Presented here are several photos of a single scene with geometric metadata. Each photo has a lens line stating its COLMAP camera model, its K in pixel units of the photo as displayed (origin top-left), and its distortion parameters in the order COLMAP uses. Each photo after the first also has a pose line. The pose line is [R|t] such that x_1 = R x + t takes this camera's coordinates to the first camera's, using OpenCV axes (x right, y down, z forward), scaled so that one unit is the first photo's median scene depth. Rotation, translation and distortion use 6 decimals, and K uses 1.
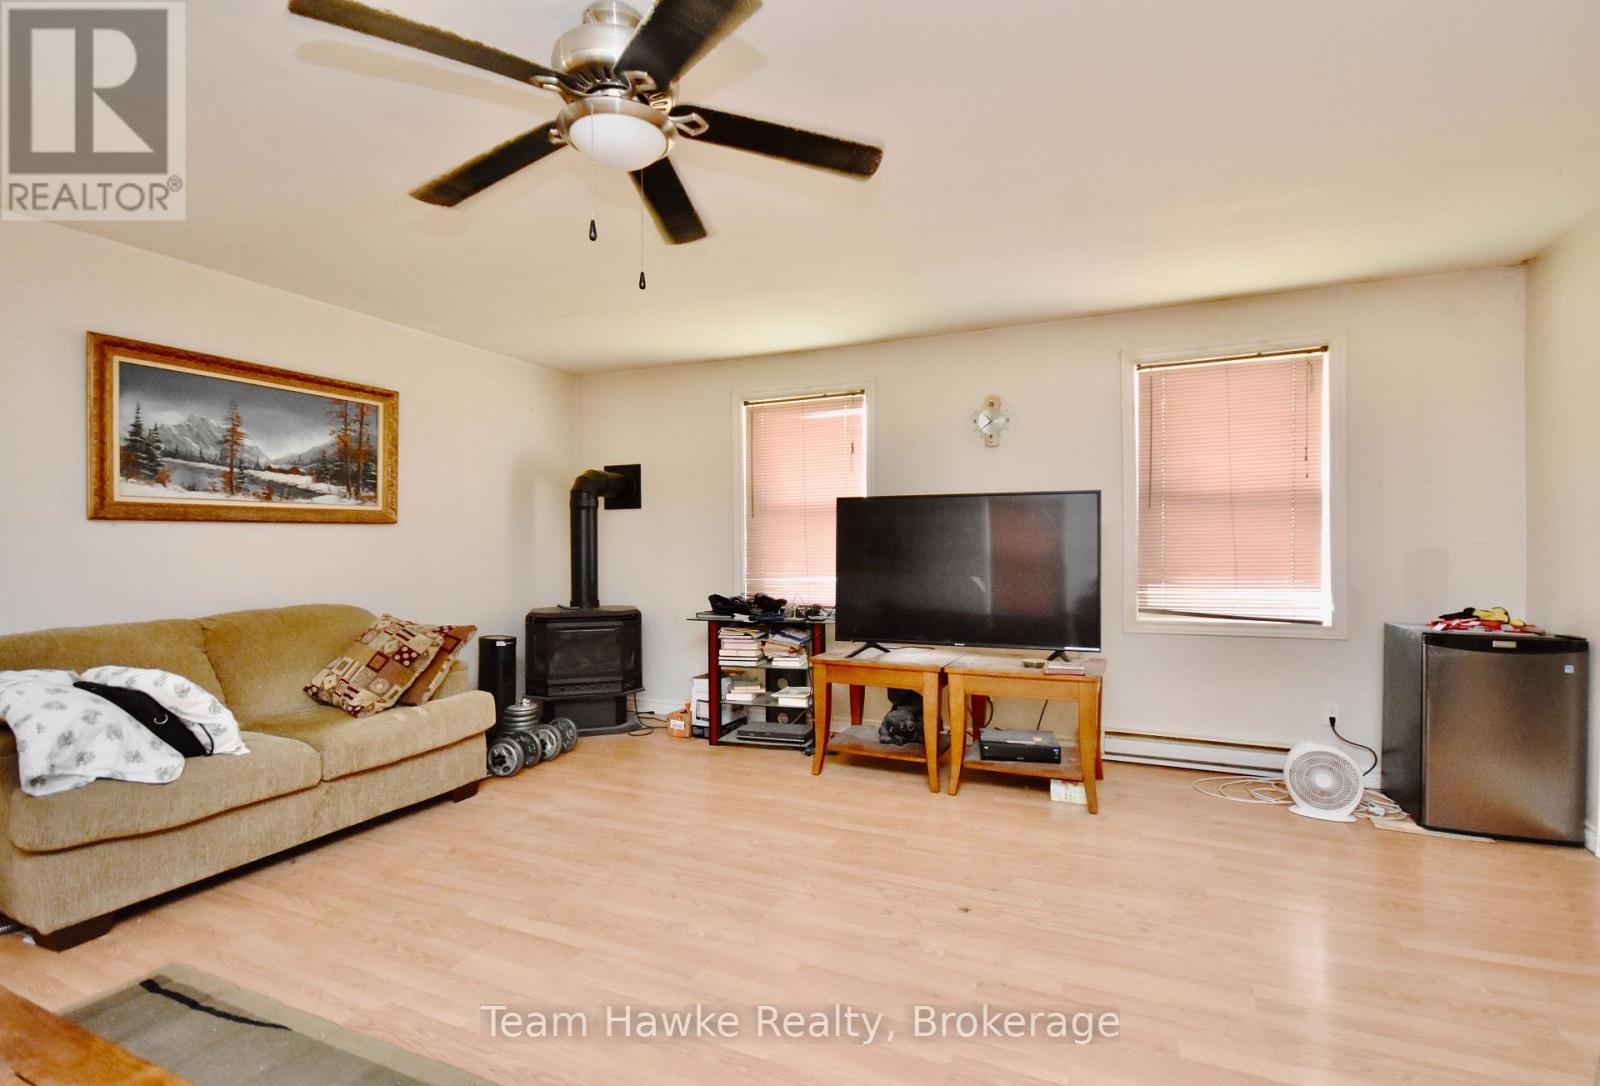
lens RADIAL K [[734.8, 0, 815.9], [0, 734.8, 545.2], [0, 0, 1]] dist [-0.002283, -0.000312]
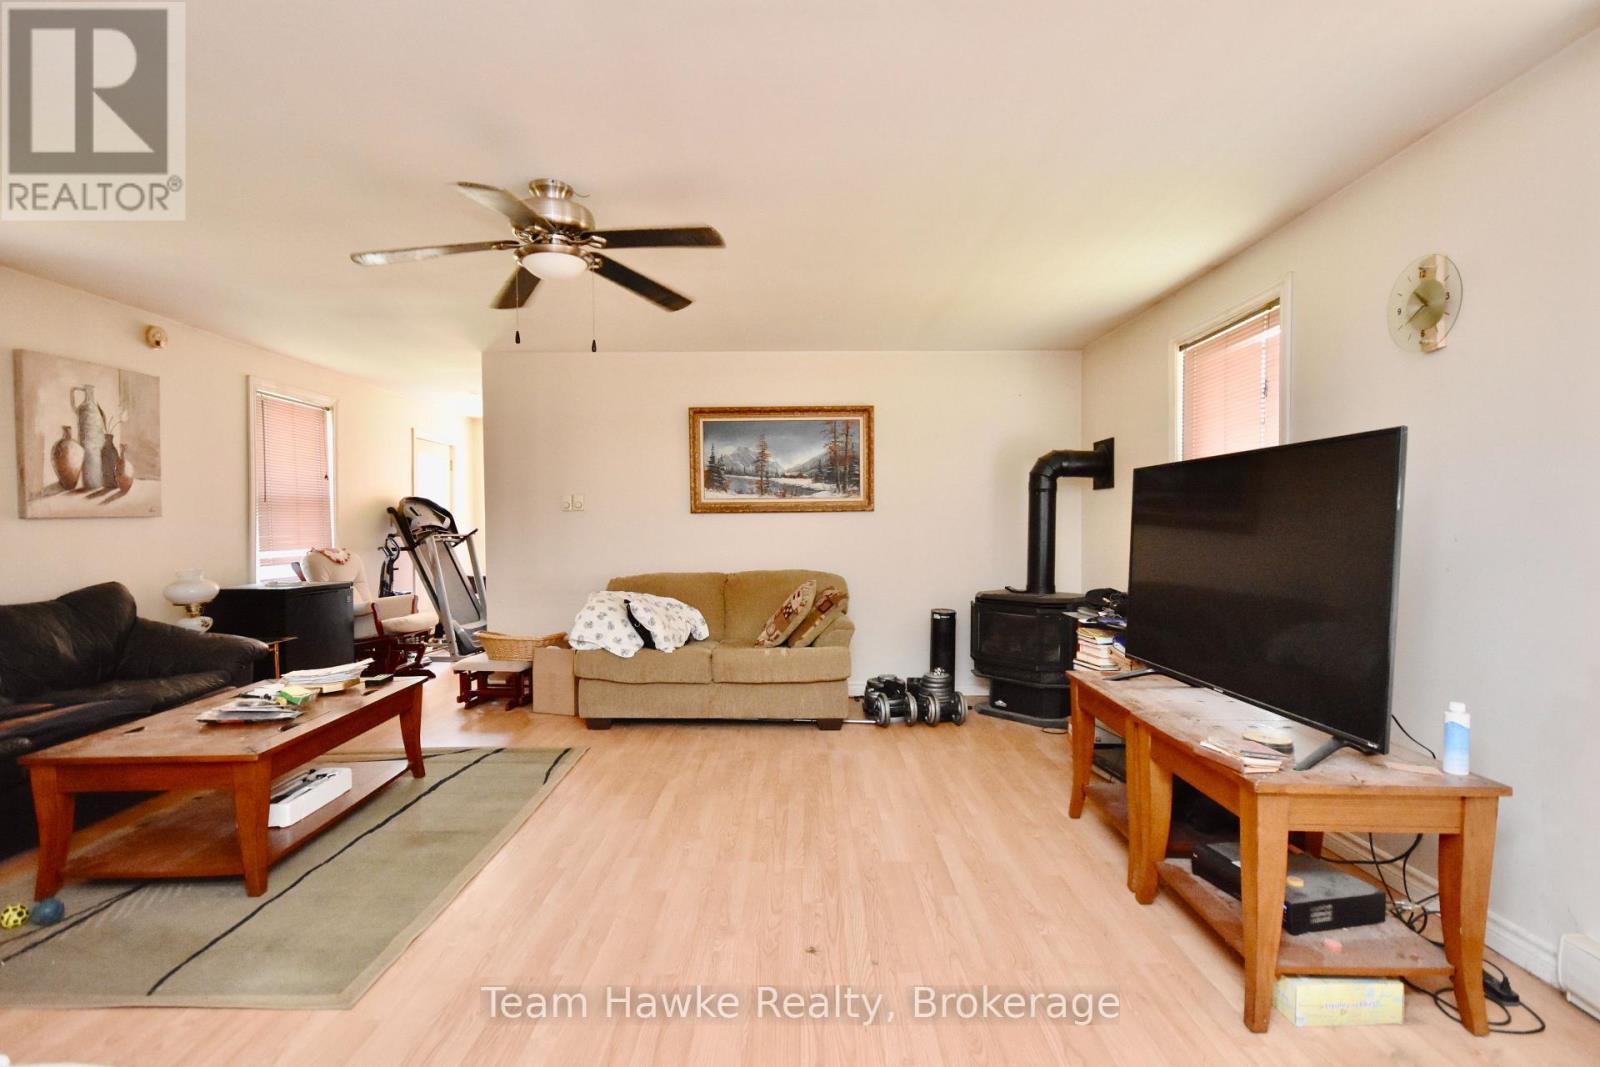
lens RADIAL K [[776.4, 0, 797.3], [0, 776.4, 538.3], [0, 0, 1]] dist [0.001244, 0.000008]
pose [[0.385865, 0.019132, -0.922357, 0.716276], [-0.000923, 0.999792, 0.020352, -0.011200], [0.922555, -0.007001, 0.385803, 0.430859]]
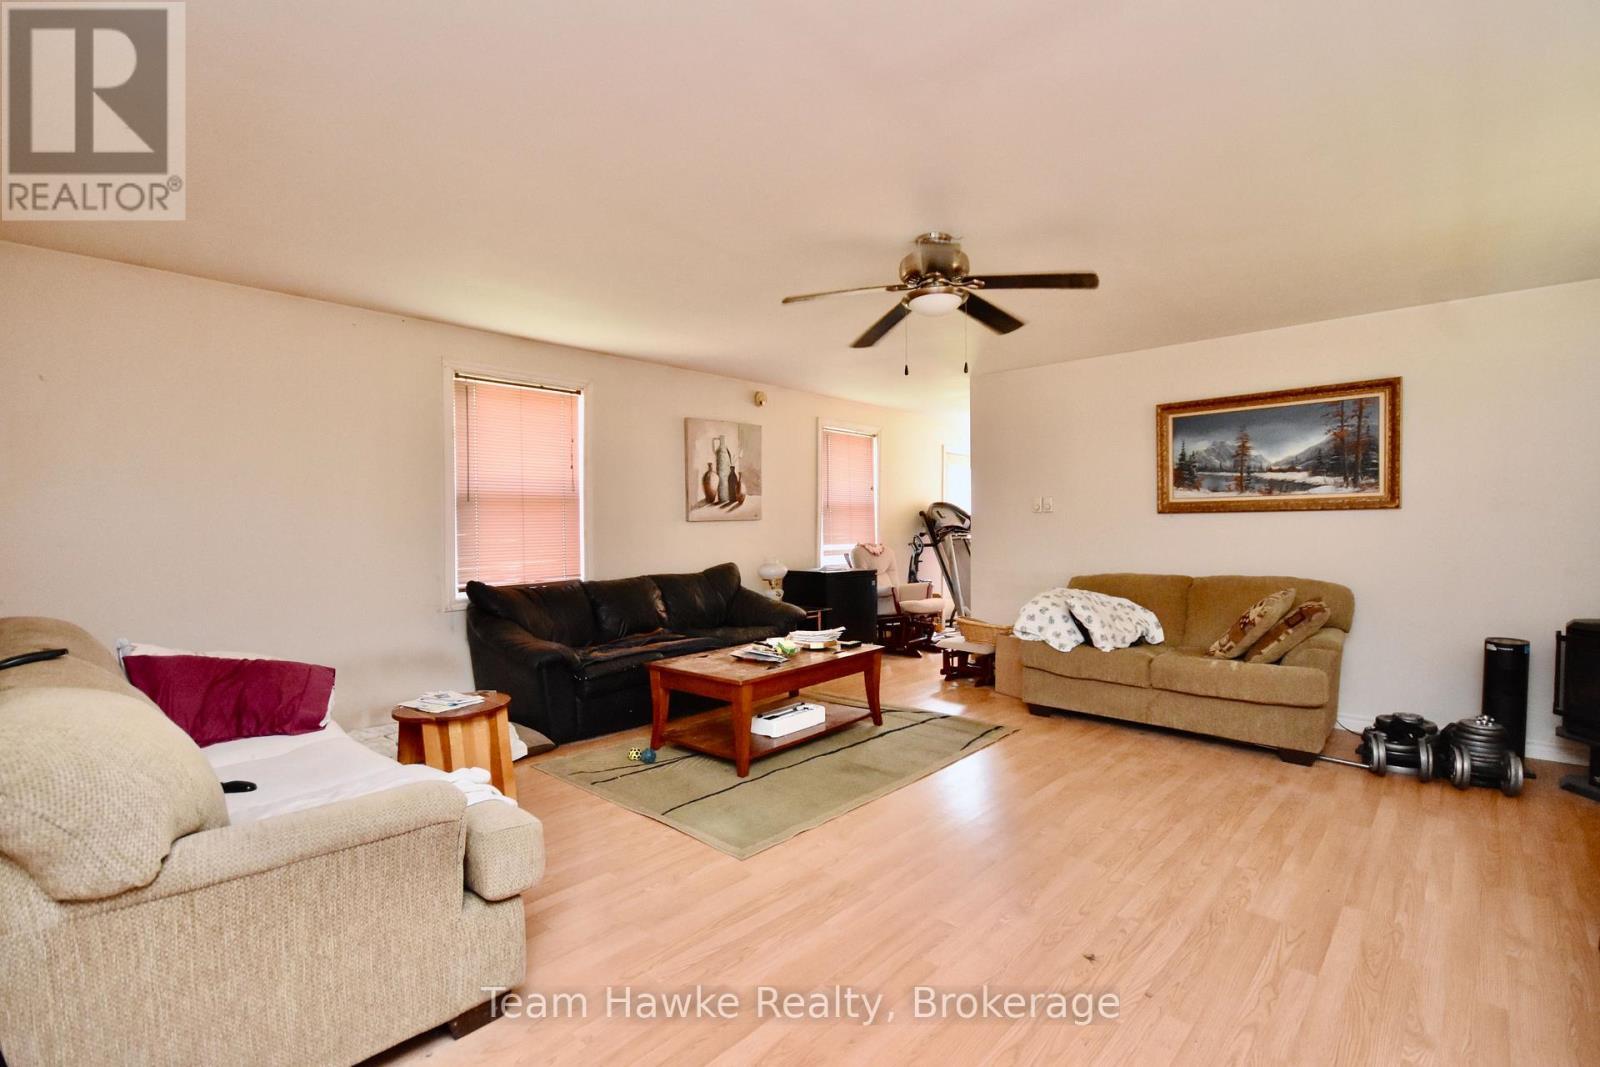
lens RADIAL K [[727.6, 0, 800.6], [0, 727.6, 537.7], [0, 0, 1]] dist [0.002898, -0.000019]
pose [[-0.337078, 0.019237, -0.941280, 0.769319], [0.001647, 0.999802, 0.019844, -0.011519], [0.941475, 0.005138, -0.337043, 0.662932]]
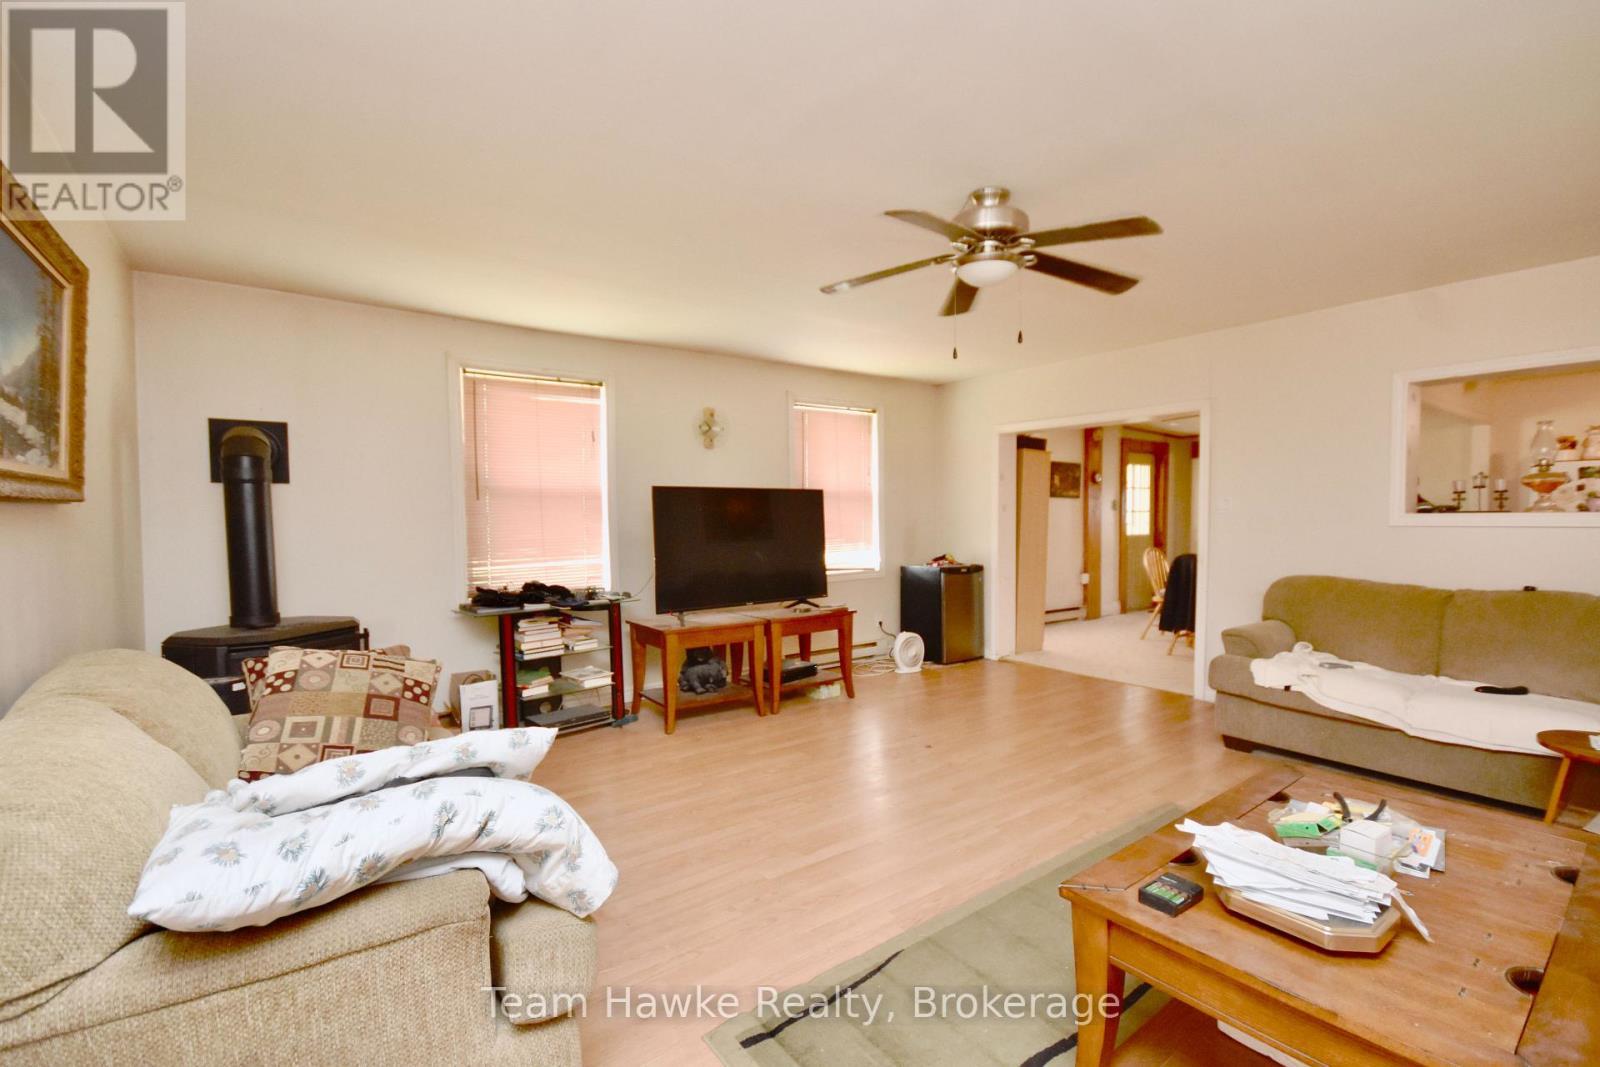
lens RADIAL K [[727.6, 0, 800.6], [0, 727.6, 537.7], [0, 0, 1]] dist [0.002898, -0.000019]
pose [[0.503455, -0.027162, 0.863595, -0.924285], [0.009550, 0.999620, 0.025872, -0.014816], [-0.863969, -0.004778, 0.503522, 0.289648]]
